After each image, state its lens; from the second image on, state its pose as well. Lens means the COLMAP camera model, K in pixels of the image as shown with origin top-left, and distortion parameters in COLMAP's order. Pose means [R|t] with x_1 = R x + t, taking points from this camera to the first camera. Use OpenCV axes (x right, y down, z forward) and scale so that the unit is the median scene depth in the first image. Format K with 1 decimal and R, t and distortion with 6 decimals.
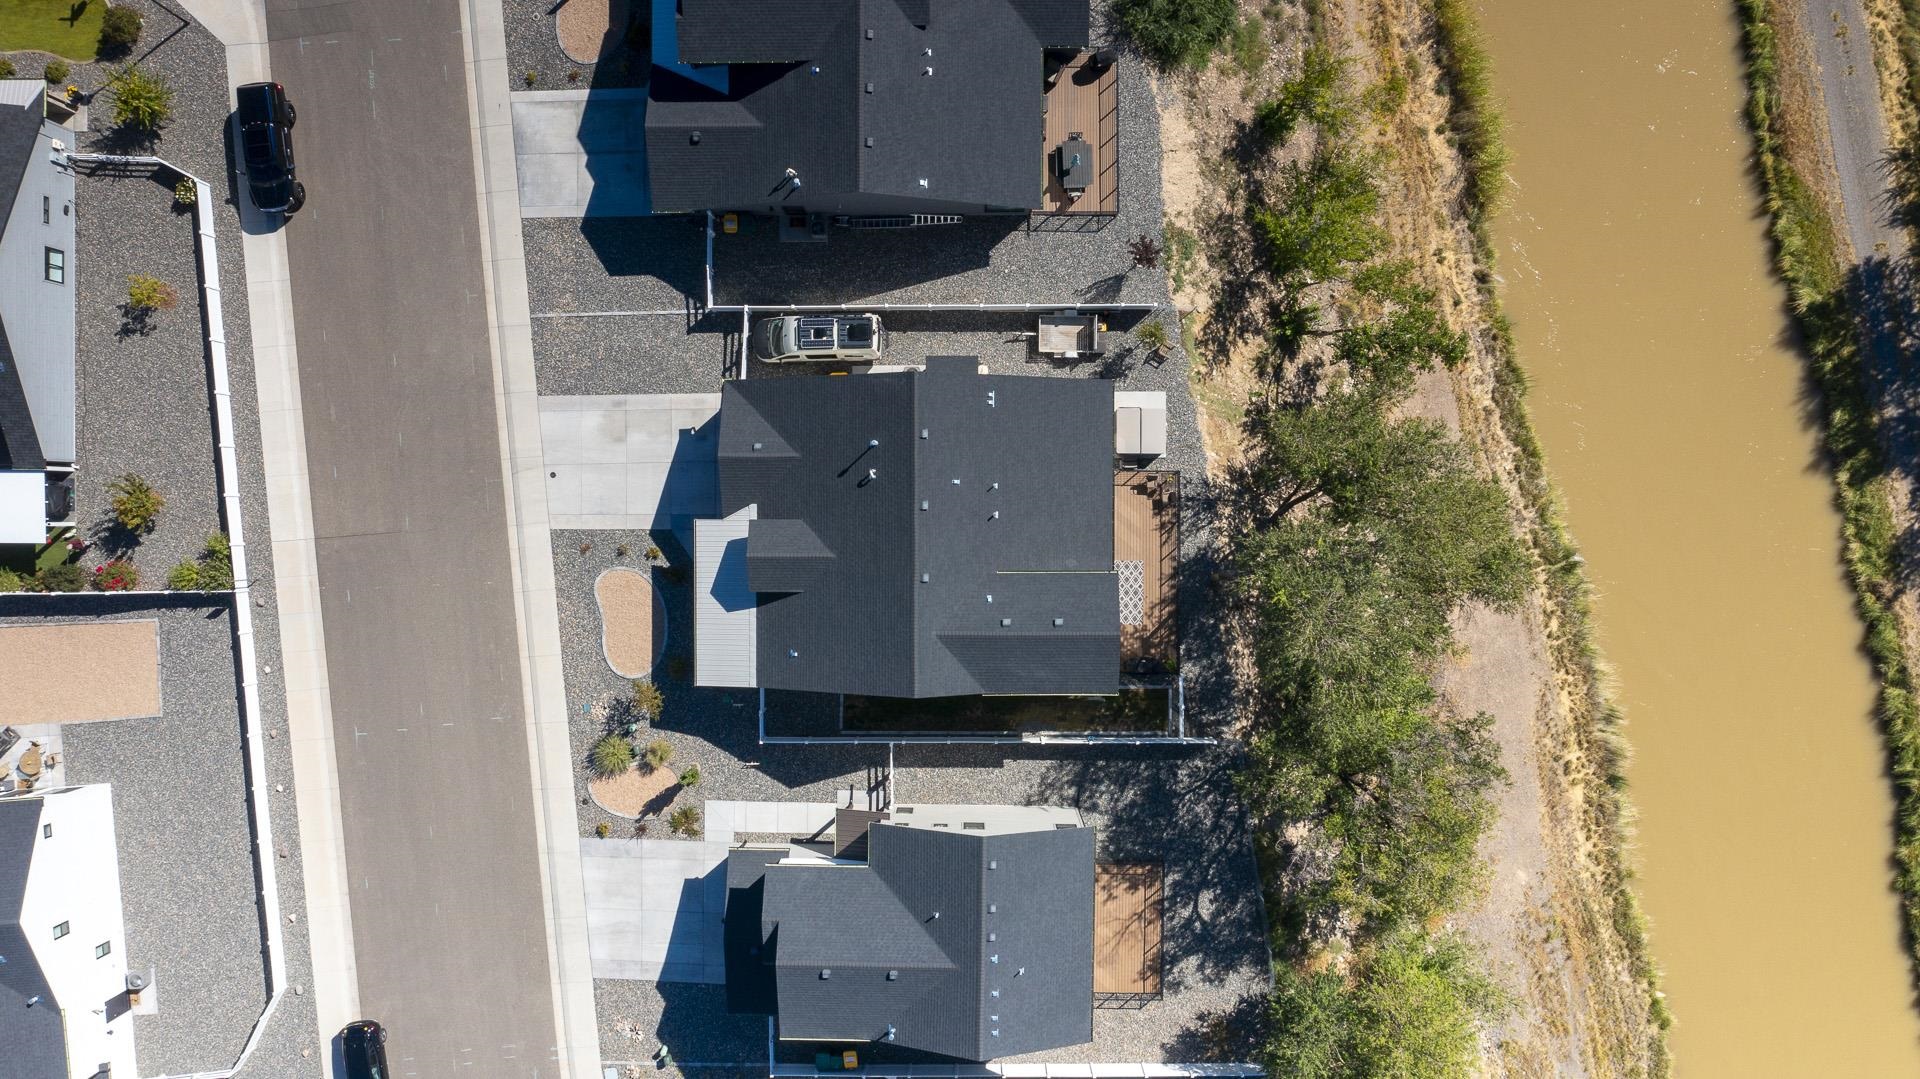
lens RADIAL K [[1513.5, 0, 966.9], [0, 1513.5, 529.5], [0, 0, 1]] dist [-0.013395, -0.006003]
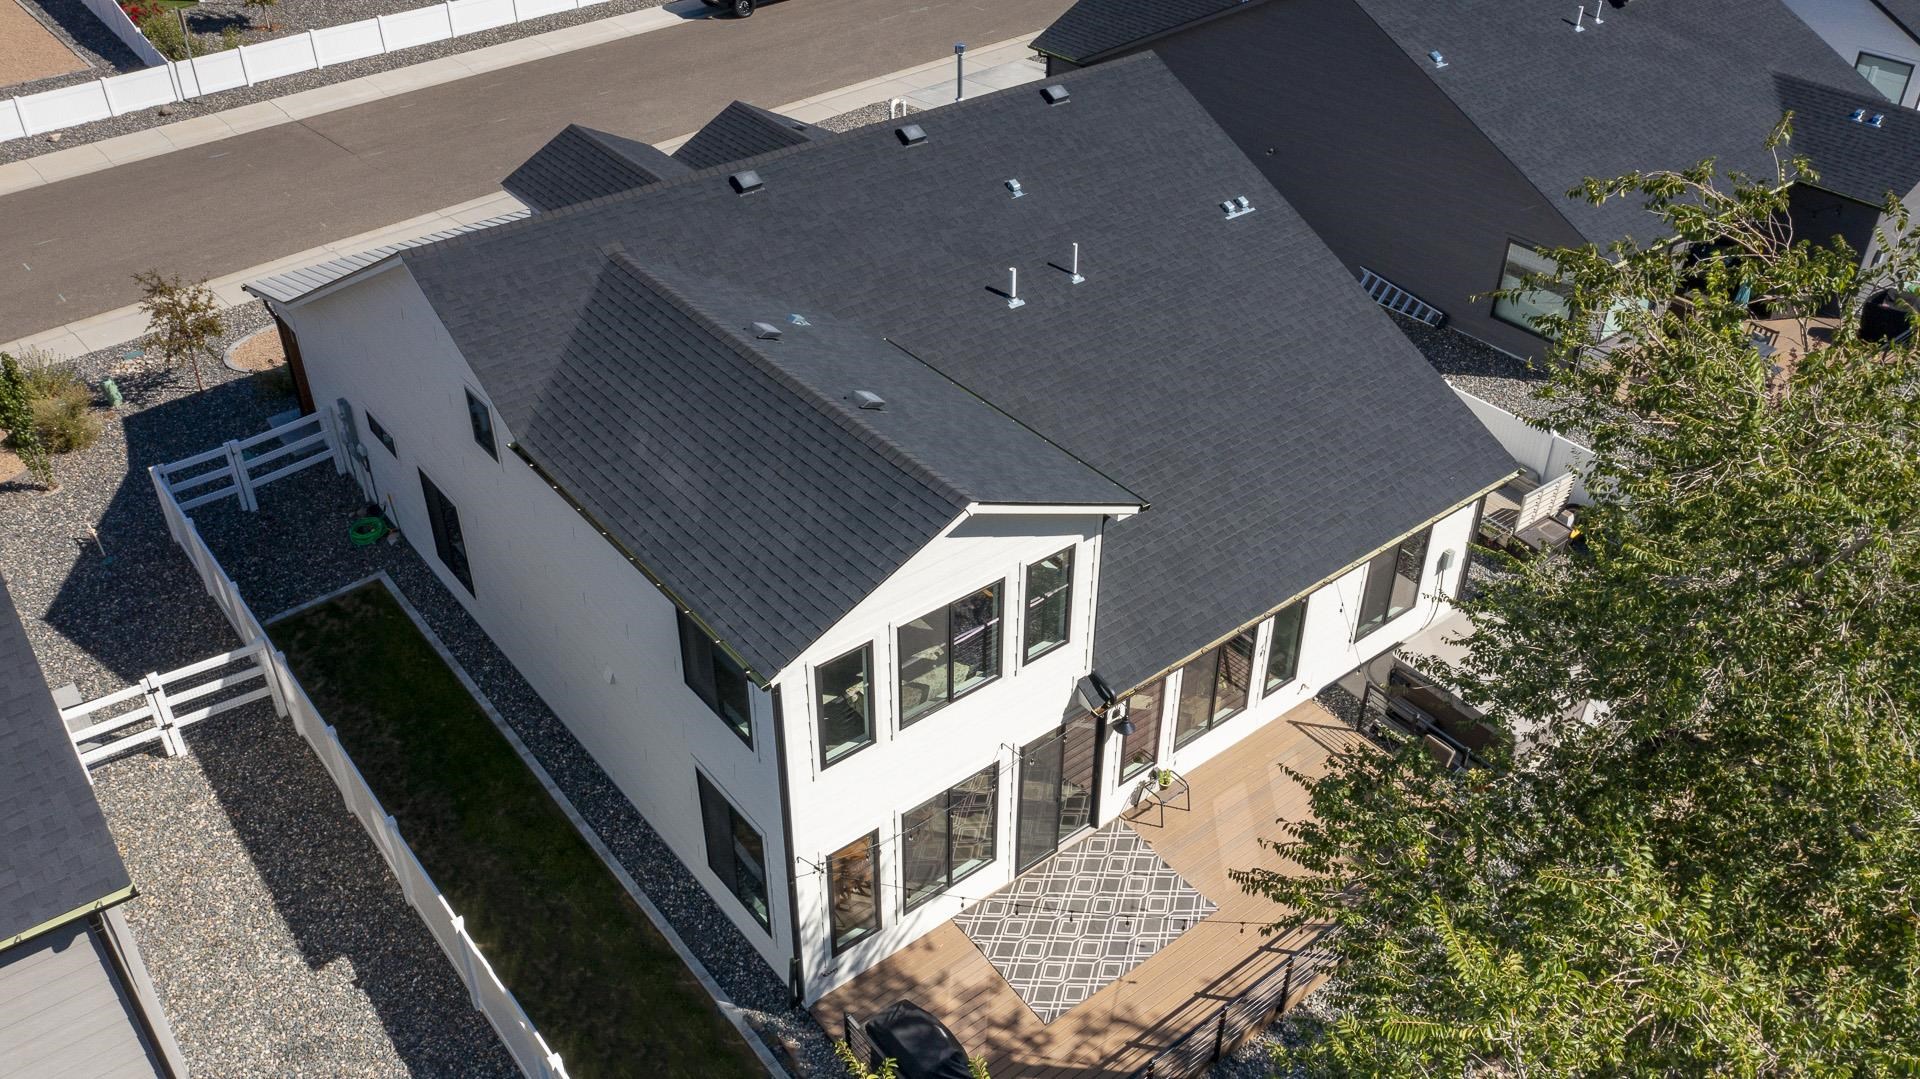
lens RADIAL K [[1513.5, 0, 958.7], [0, 1513.5, 532.3], [0, 0, 1]] dist [-0.013395, -0.006003]
pose [[0.621656, 0.456243, -0.636699, 0.233442], [-0.783084, 0.343375, -0.518529, 0.180523], [-0.017948, 0.820936, 0.570738, 0.778546]]
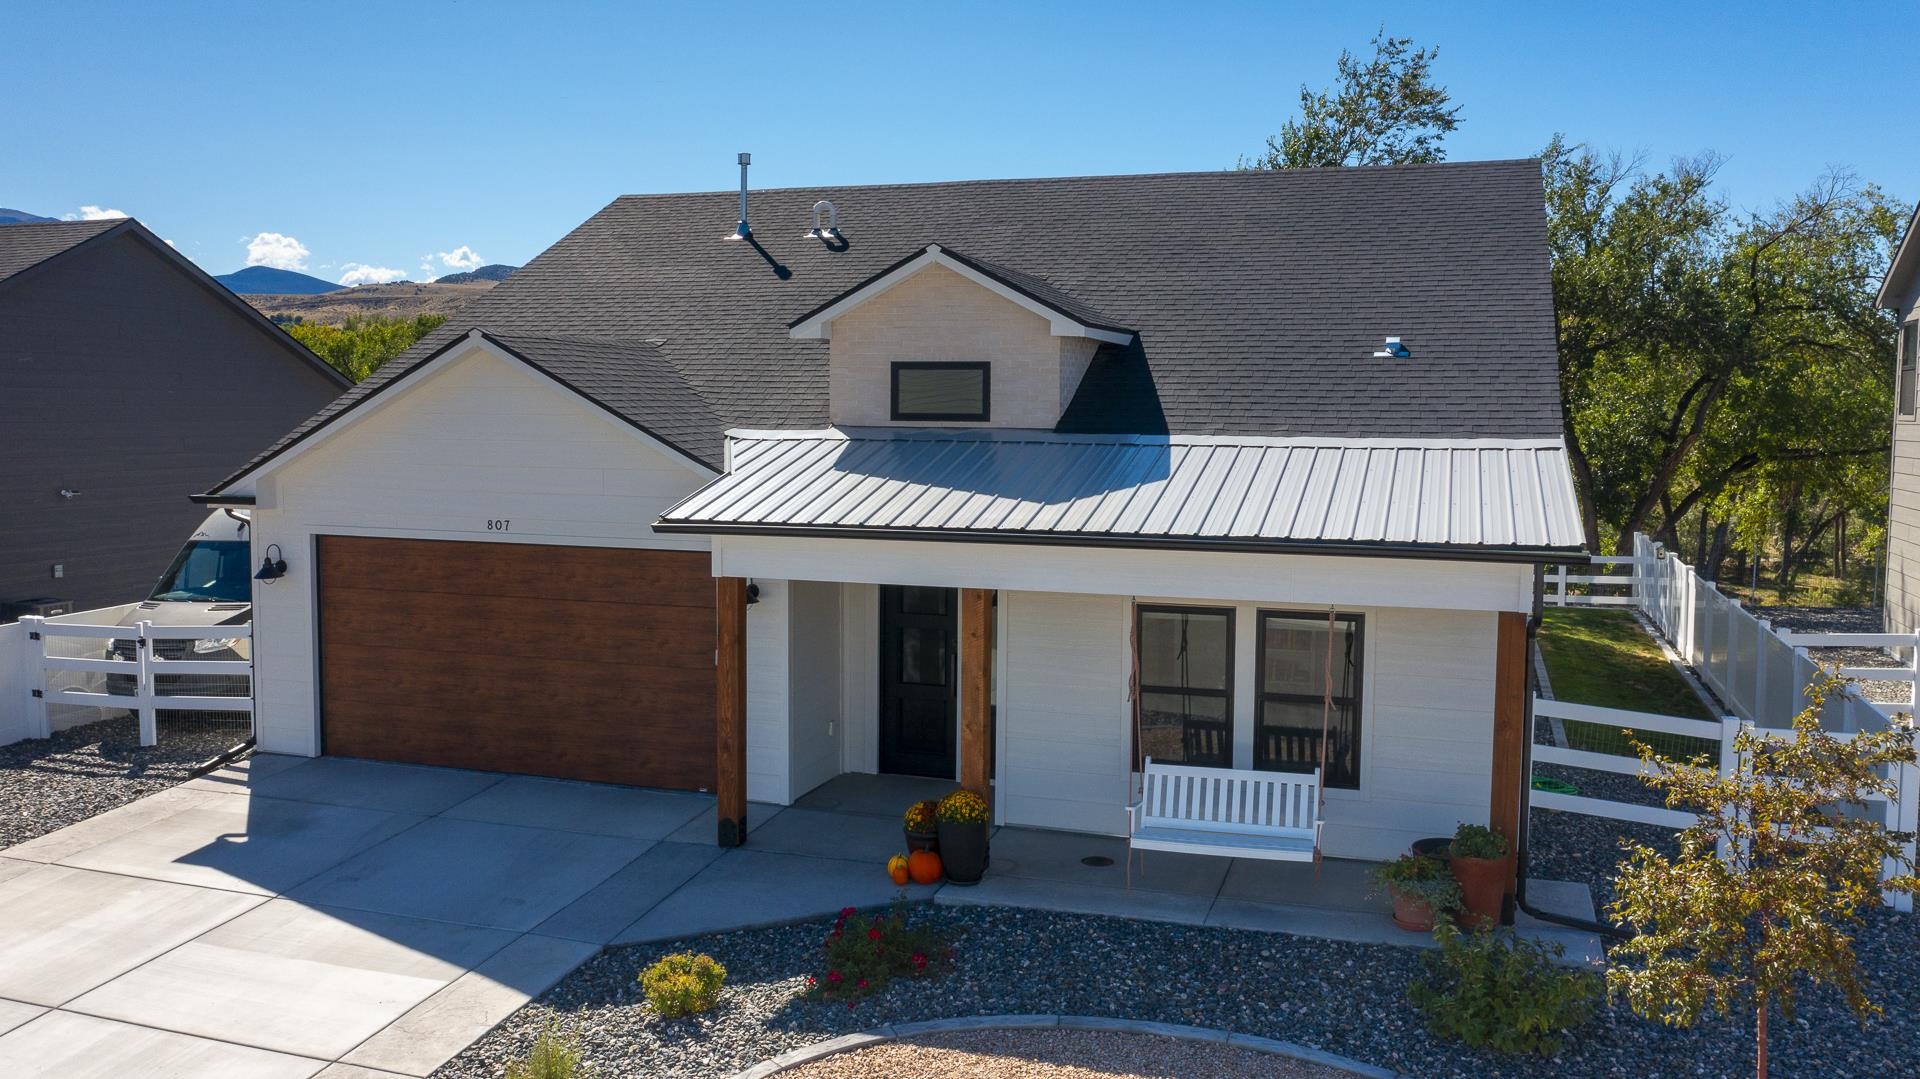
lens RADIAL K [[1513.5, 0, 955.9], [0, 1513.5, 548.3], [0, 0, 1]] dist [-0.013395, -0.006003]
pose [[0.314188, -0.078727, 0.946091, -0.335095], [0.949355, 0.029415, -0.312824, 0.085619], [-0.003202, 0.996462, 0.083982, 0.945636]]
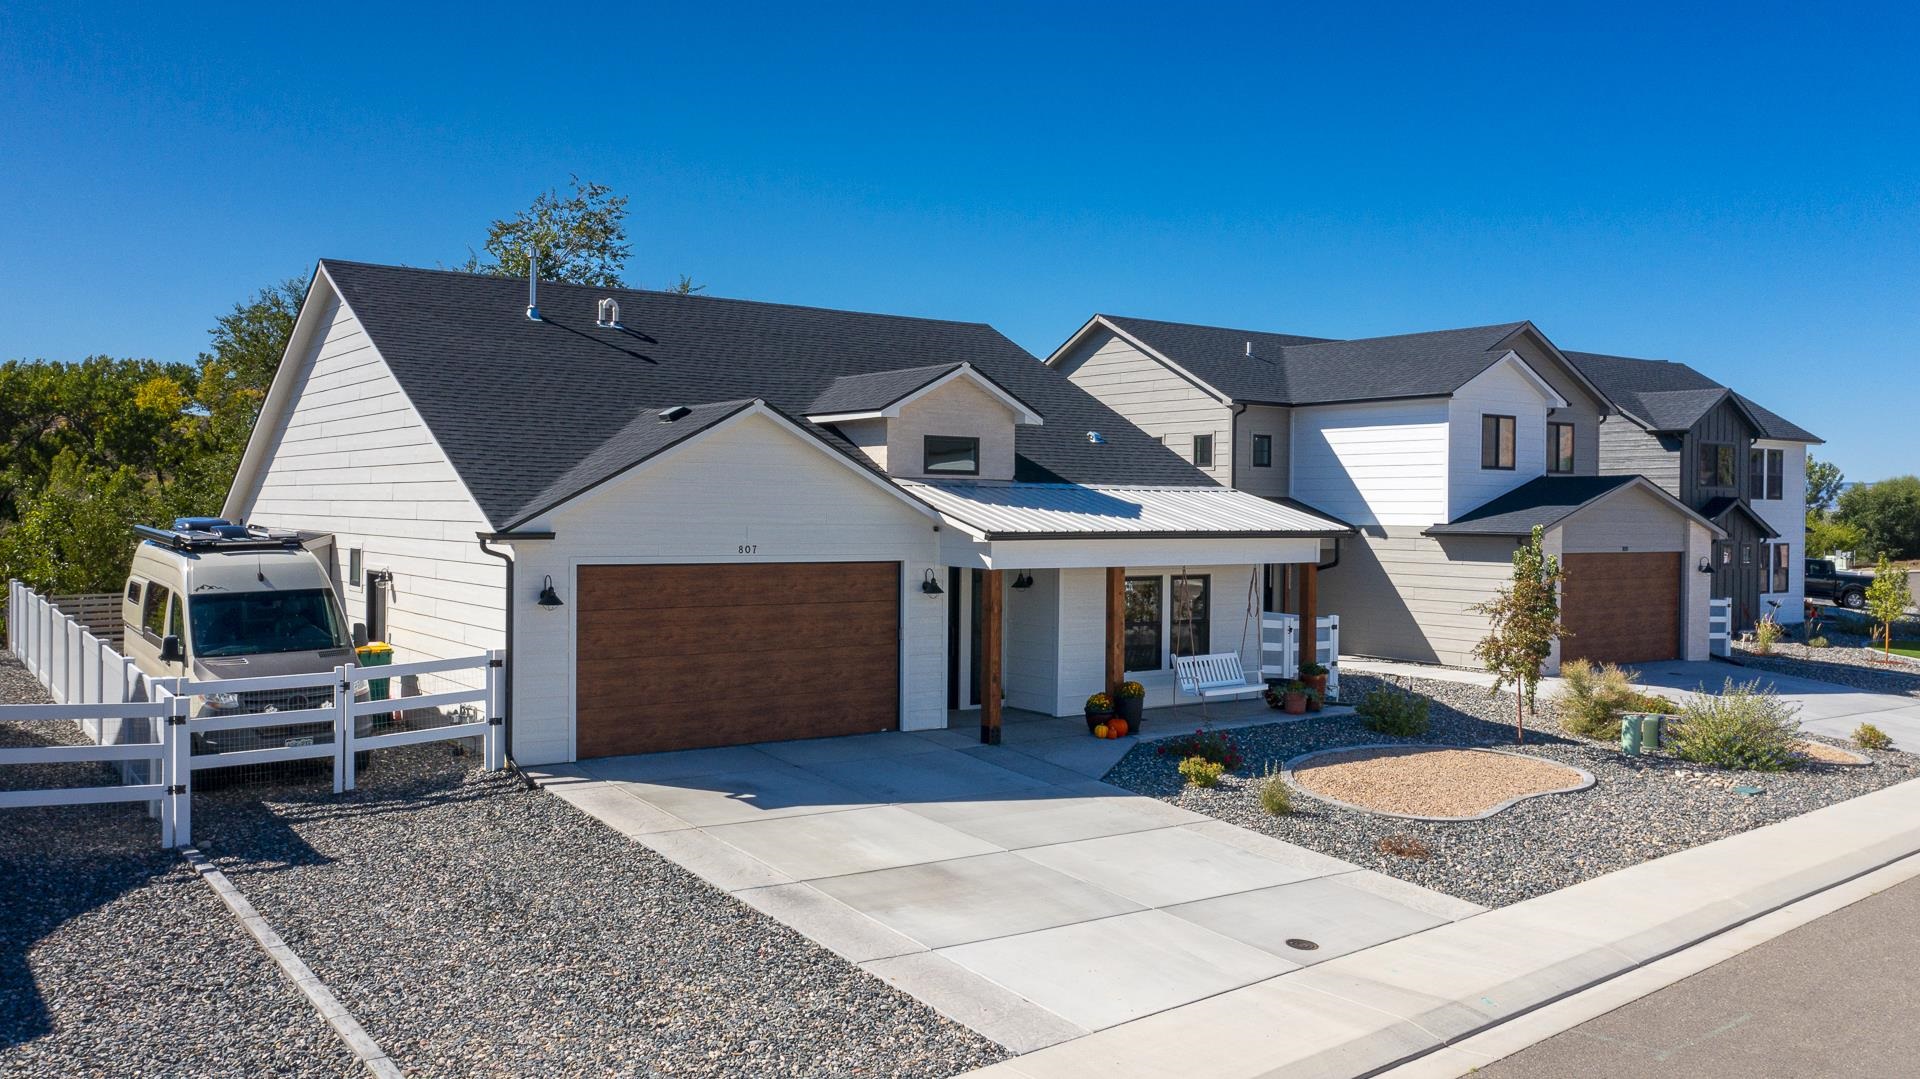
lens RADIAL K [[1513.5, 0, 957.1], [0, 1513.5, 544.9], [0, 0, 1]] dist [-0.013395, -0.006003]
pose [[-0.584652, -0.018973, 0.811062, -0.401764], [0.811284, -0.013138, 0.584505, -0.179740], [-0.000434, 0.999734, 0.023073, 0.953475]]
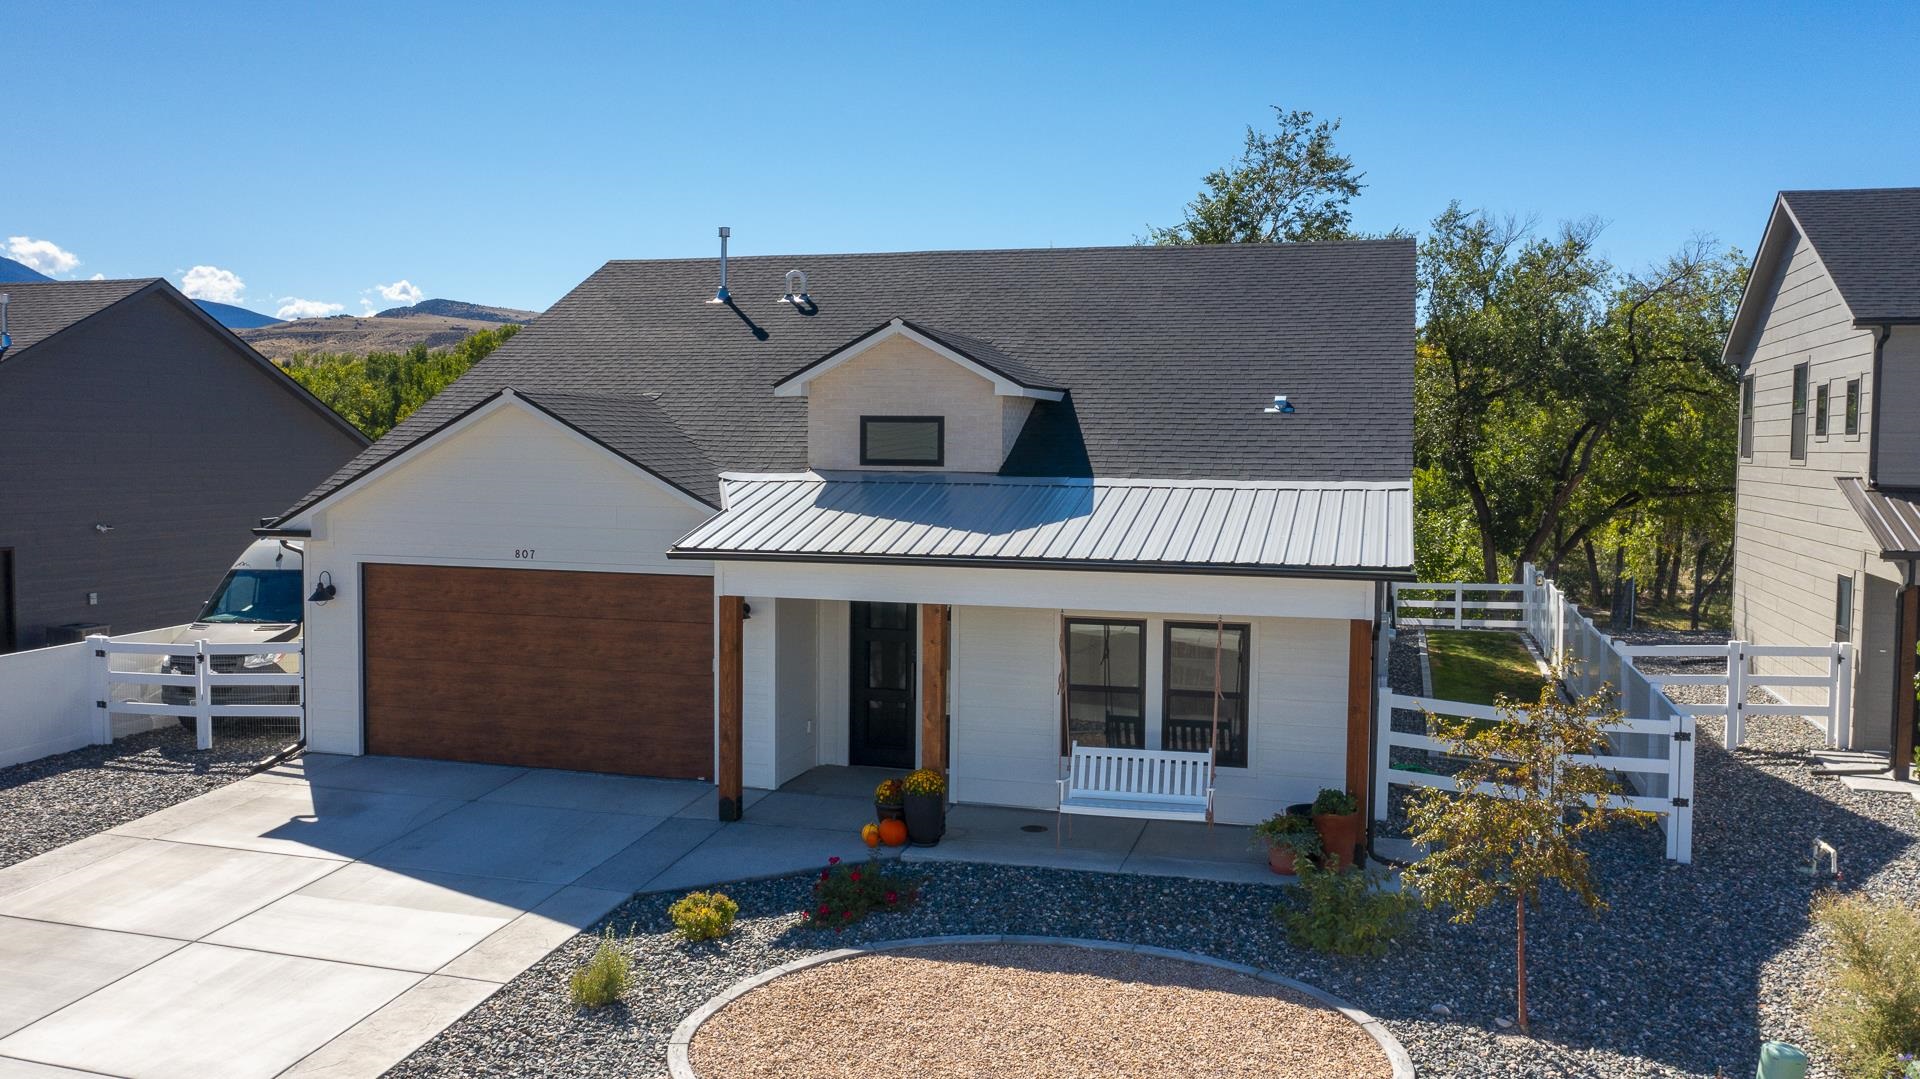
lens RADIAL K [[1513.5, 0, 956.7], [0, 1513.5, 552.6], [0, 0, 1]] dist [-0.013395, -0.006003]
pose [[0.279089, -0.059605, 0.958414, -0.374050], [0.960256, 0.021728, -0.278274, 0.095961], [-0.004238, 0.997986, 0.063300, 0.944088]]
